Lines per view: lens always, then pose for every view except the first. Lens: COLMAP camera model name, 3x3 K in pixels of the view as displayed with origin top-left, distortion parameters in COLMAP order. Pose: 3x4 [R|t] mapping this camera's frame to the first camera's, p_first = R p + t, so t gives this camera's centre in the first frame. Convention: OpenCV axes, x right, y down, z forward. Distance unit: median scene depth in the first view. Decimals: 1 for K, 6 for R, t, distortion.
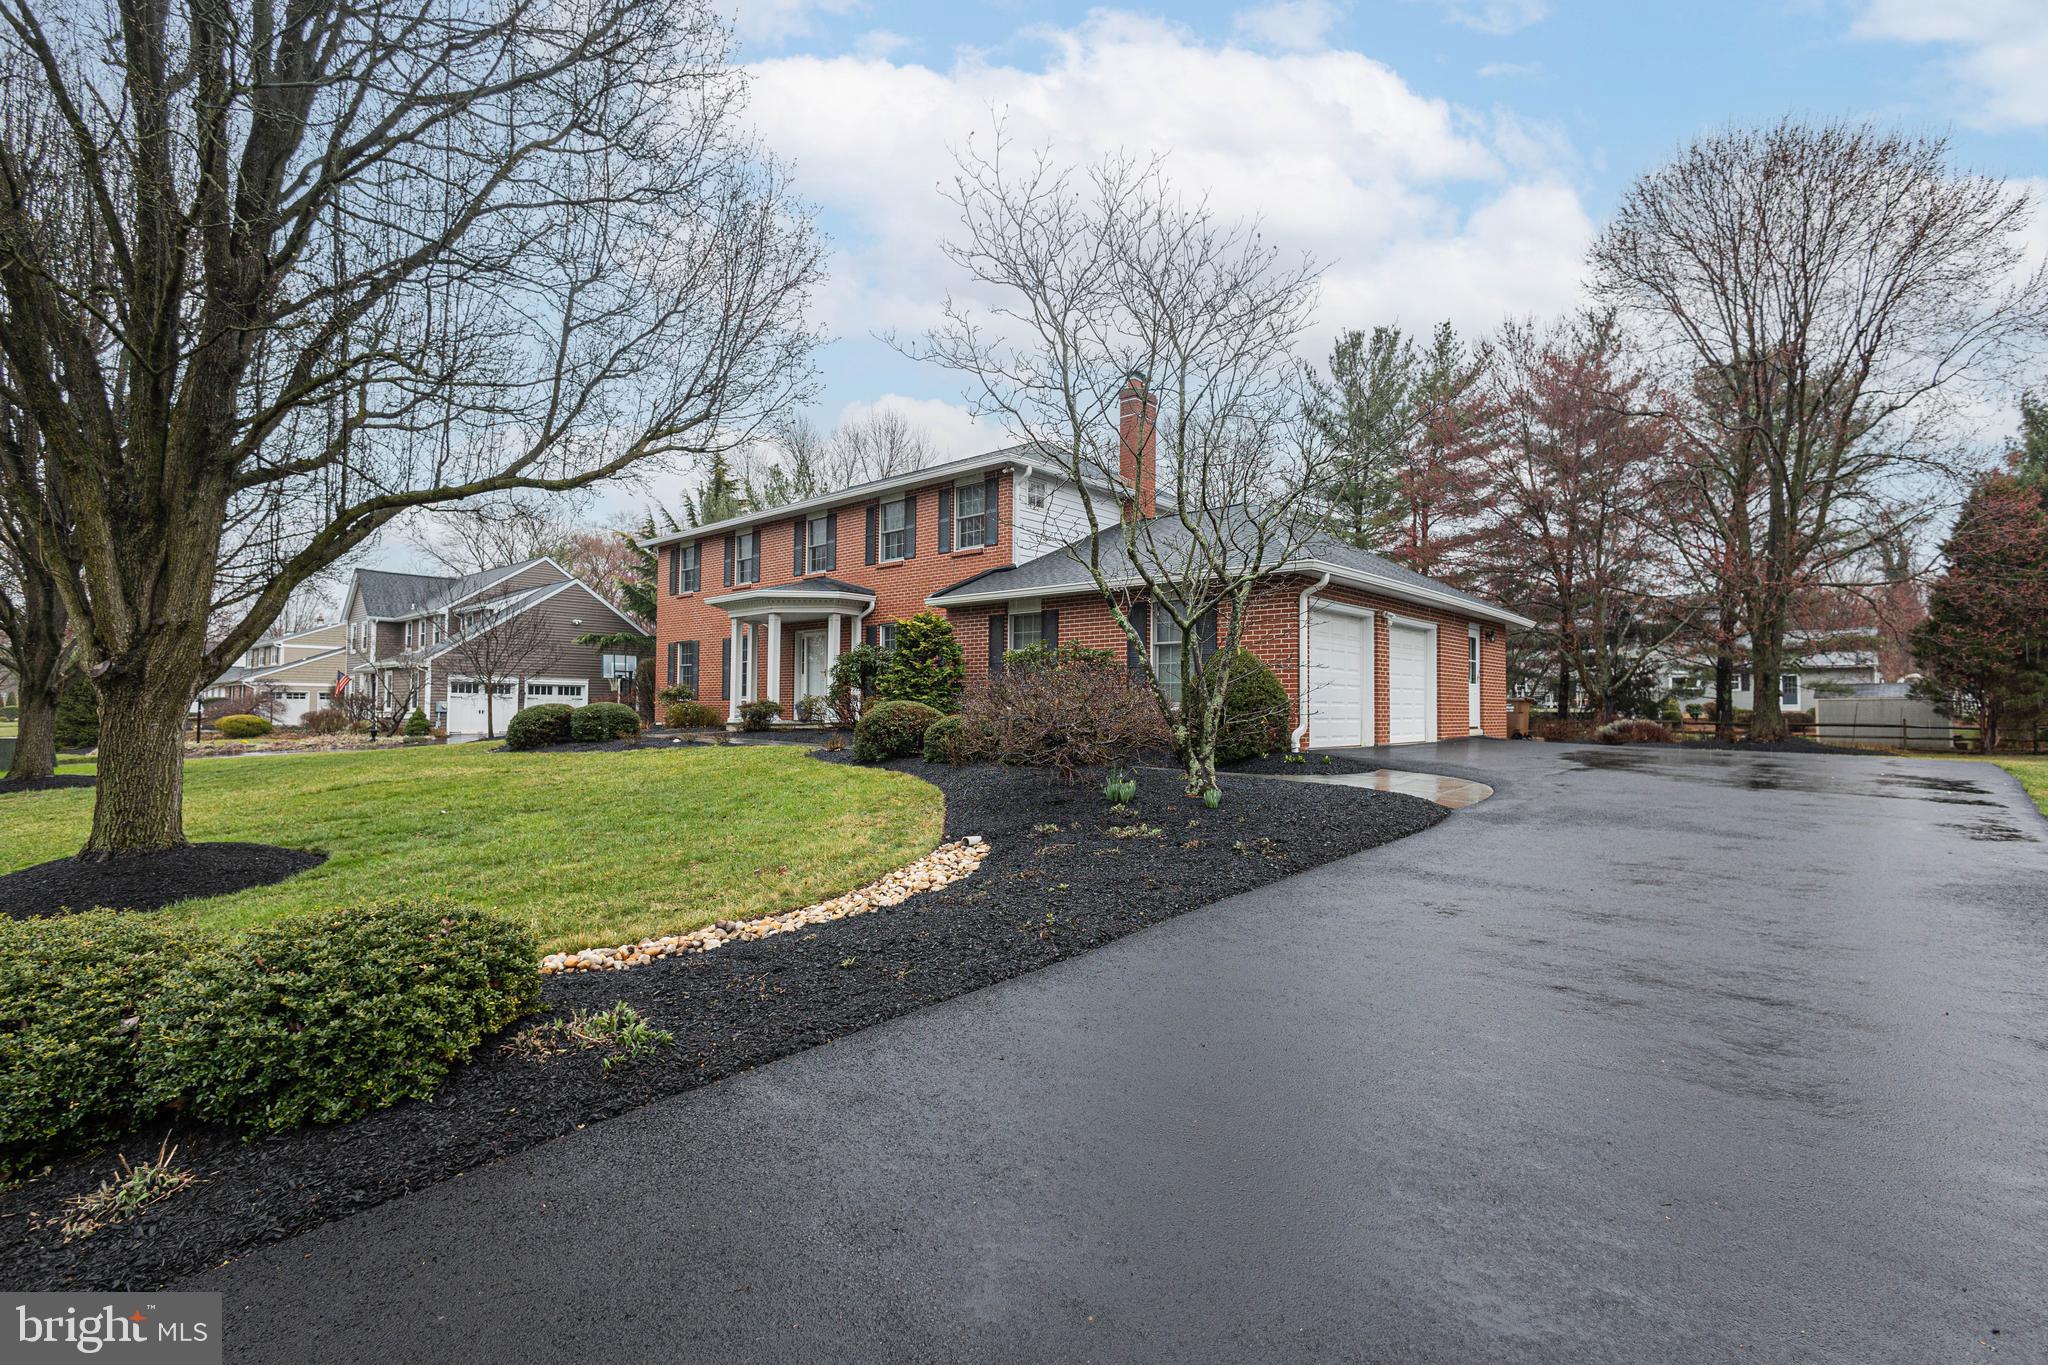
lens RADIAL K [[932.6, 0, 1024.0], [0, 932.6, 682.5], [0, 0, 1]] dist [0.002373, 0.000325]
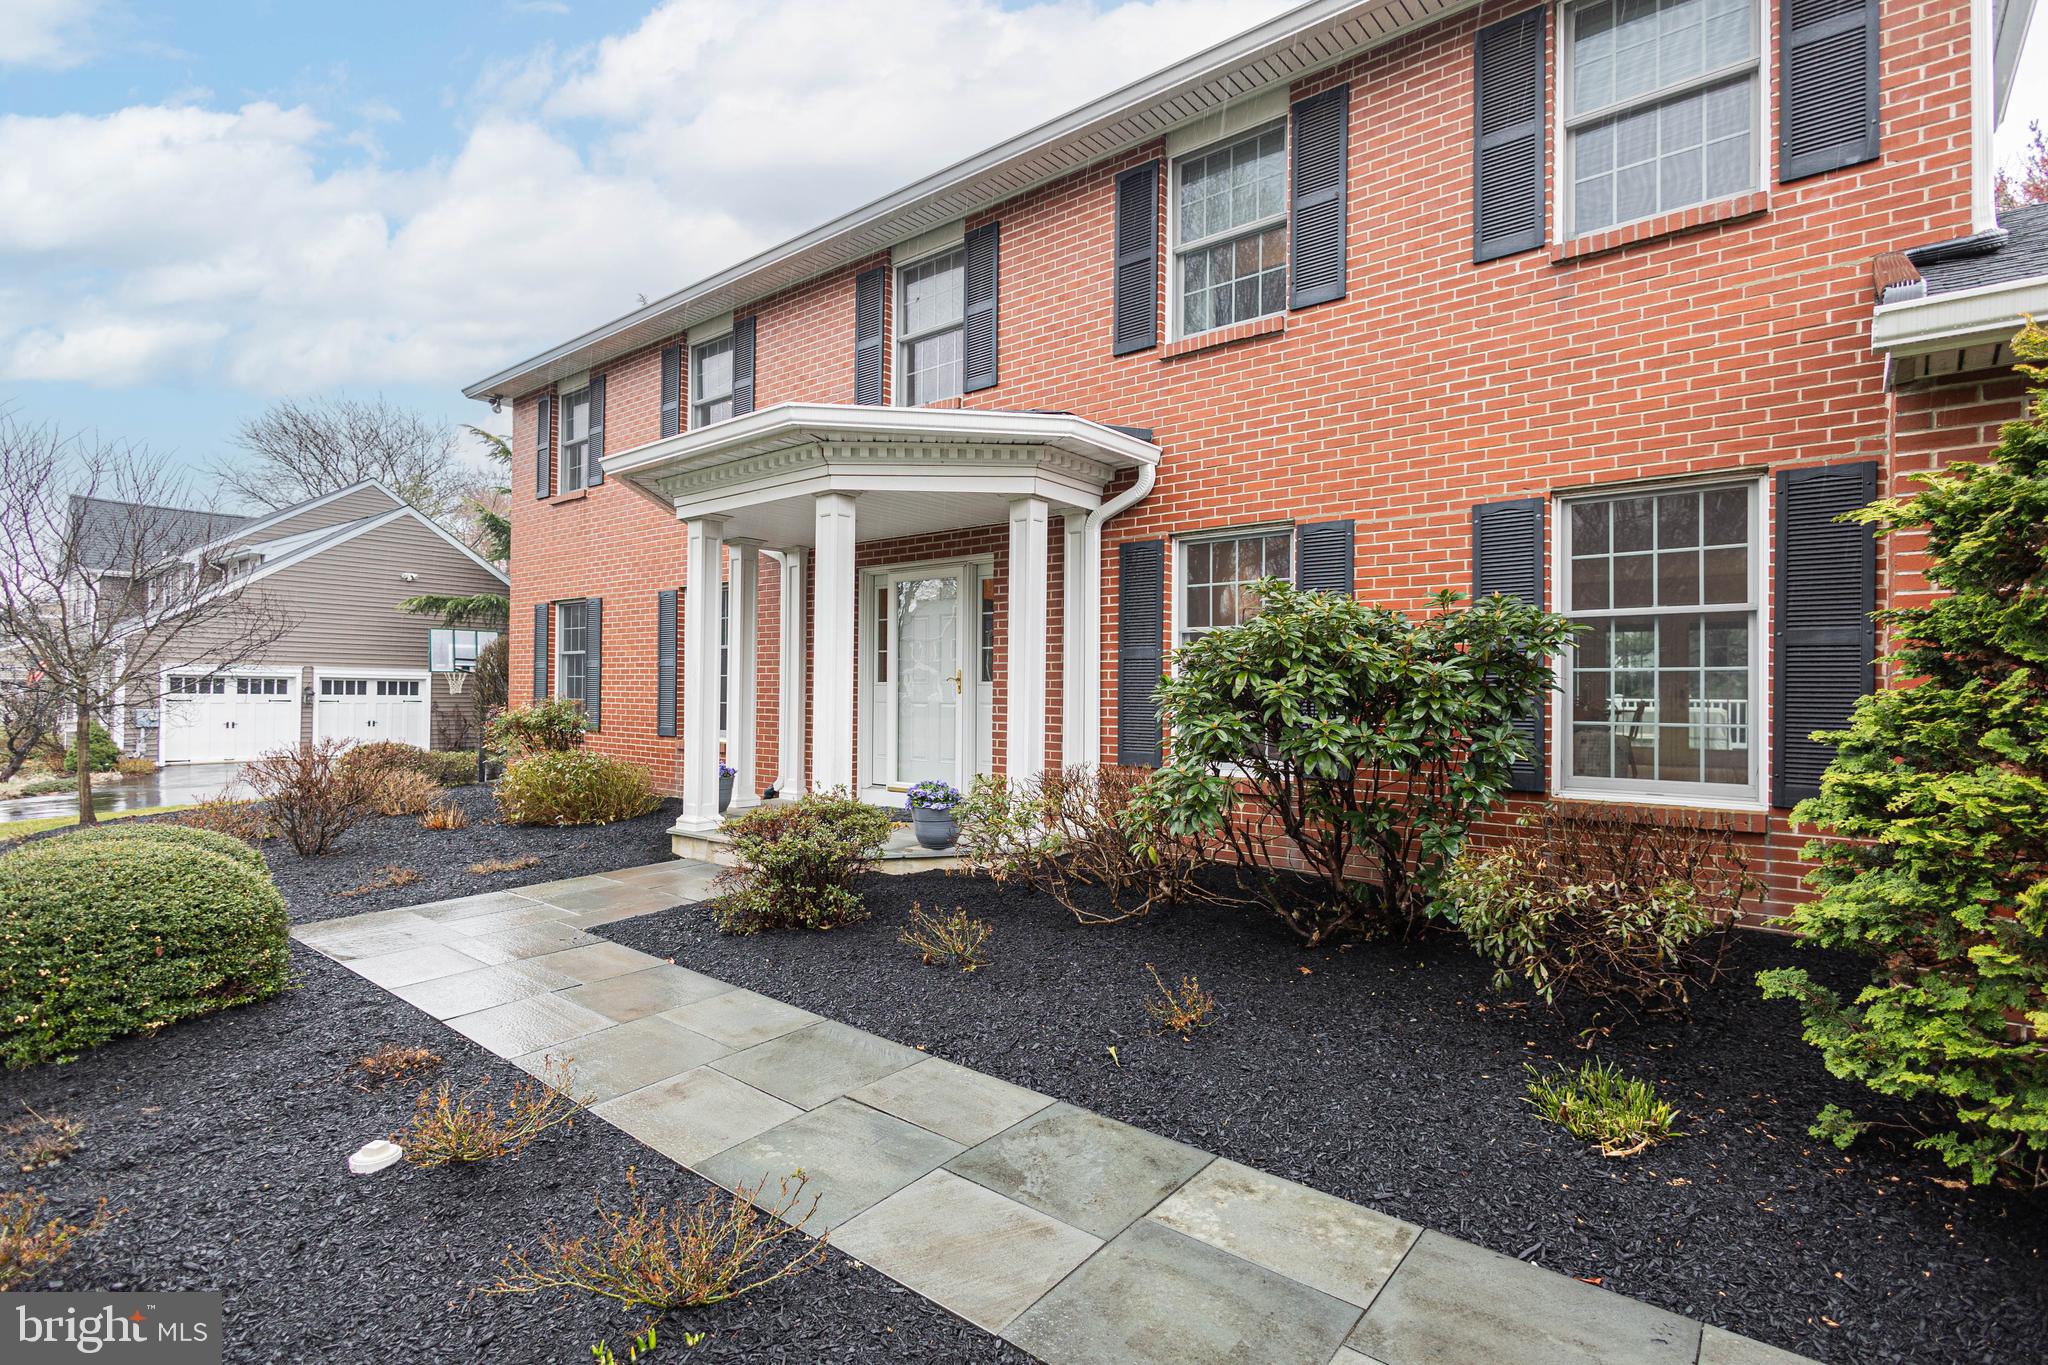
lens RADIAL K [[932.6, 0, 1024.0], [0, 932.6, 682.5], [0, 0, 1]] dist [0.002373, 0.000325]
pose [[0.997545, 0.004928, 0.069851, -0.145746], [-0.006322, 0.999785, 0.019750, -0.011946], [-0.069739, -0.020143, 0.997362, 0.441802]]
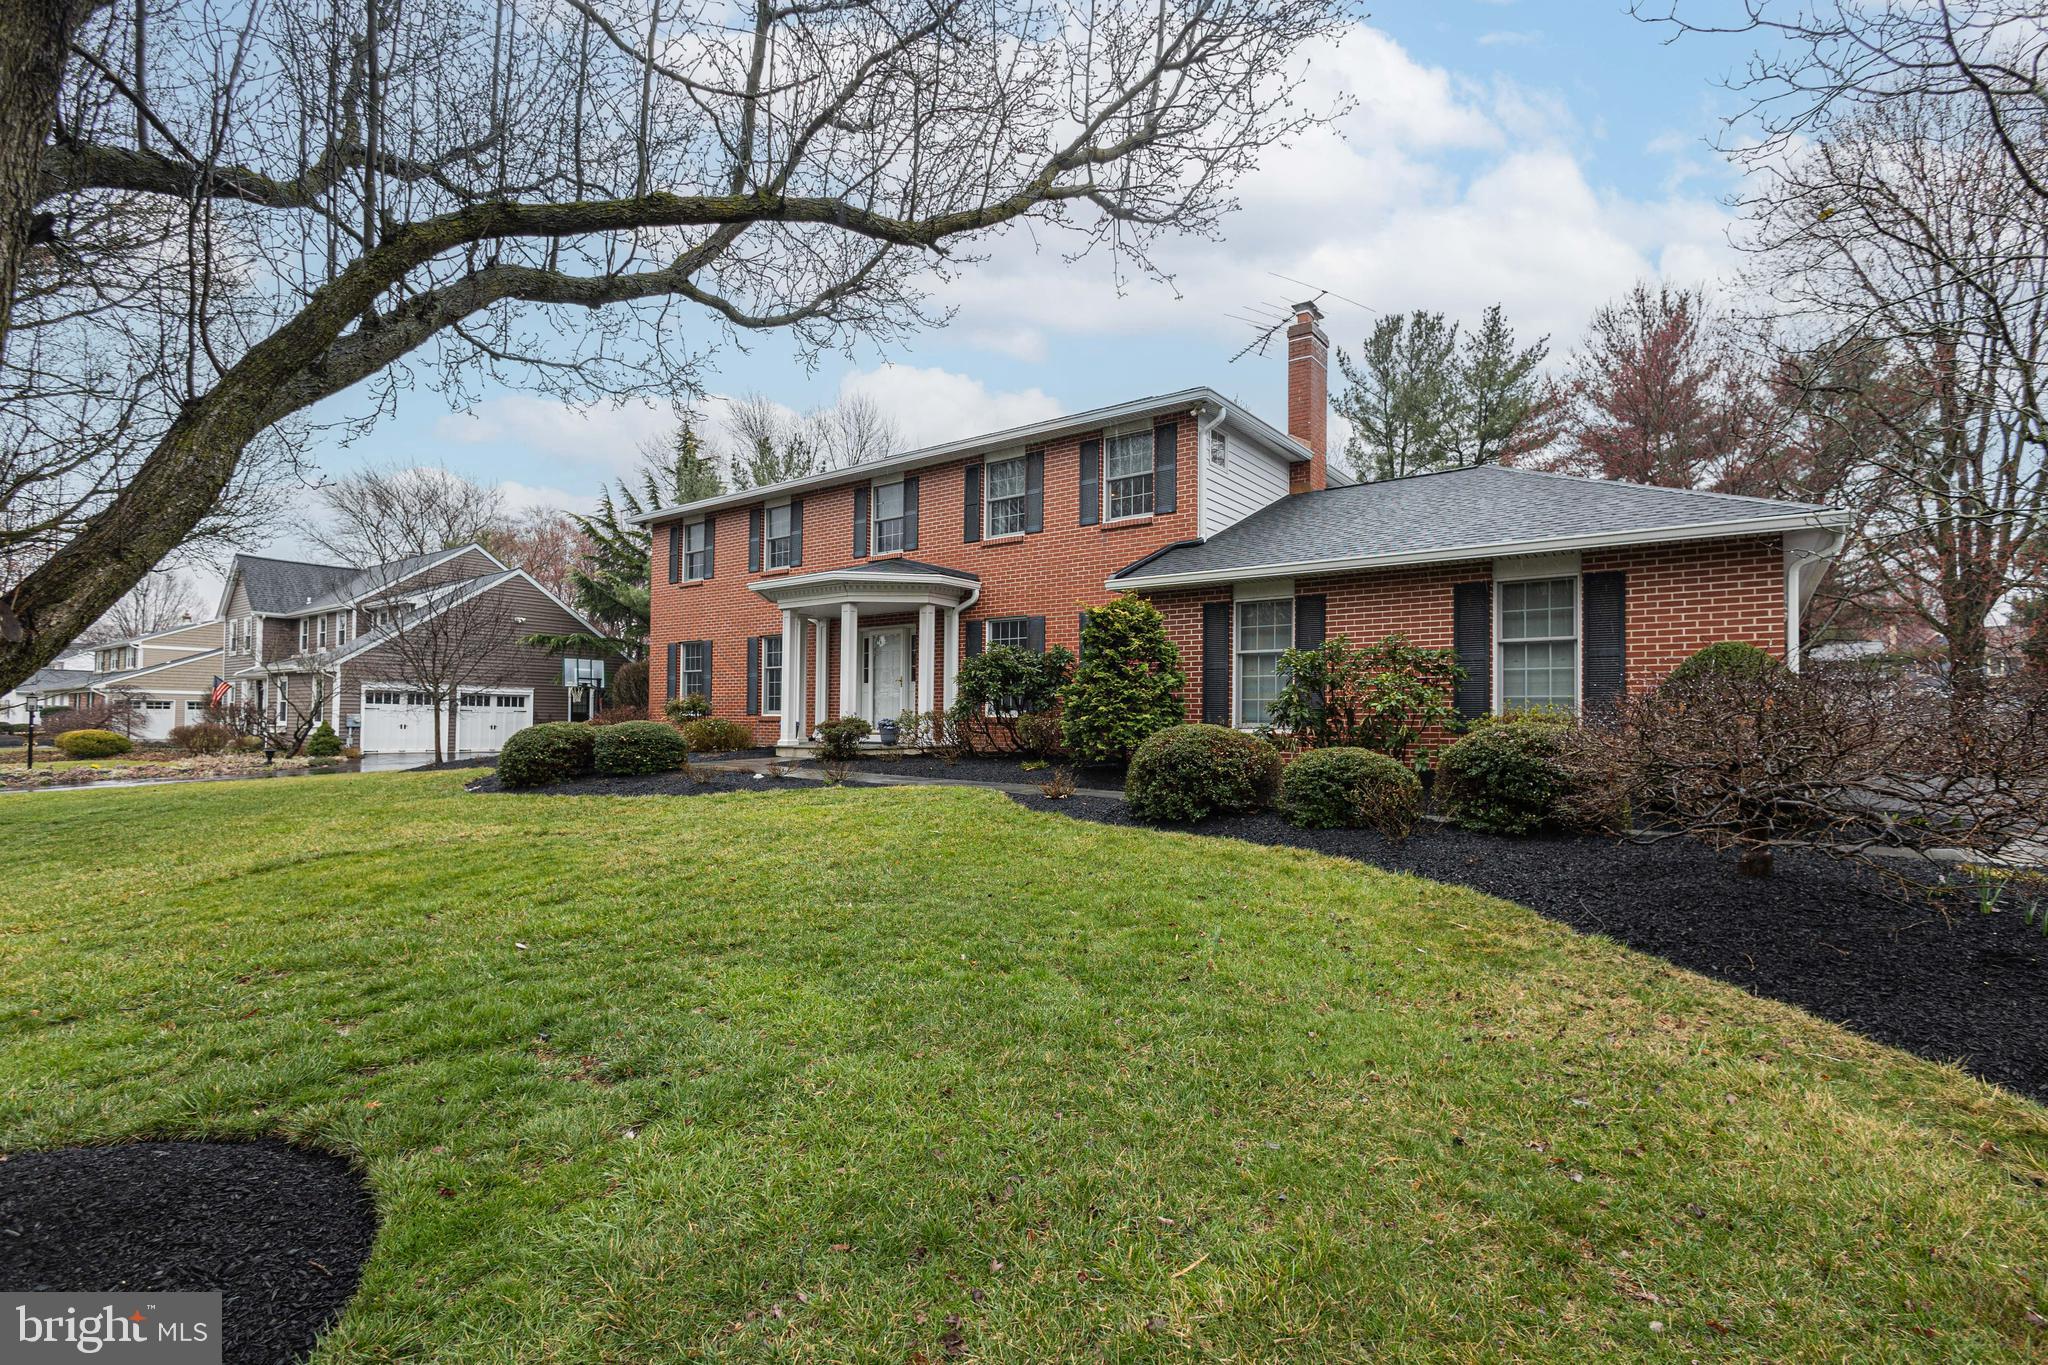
lens RADIAL K [[937.3, 0, 1022.8], [0, 937.3, 703.0], [0, 0, 1]] dist [0.003909, -0.000856]
pose [[0.996388, 0.003815, 0.084827, -0.122023], [-0.004688, 0.999938, 0.010093, -0.000507], [-0.084783, -0.010454, 0.996345, 0.144631]]
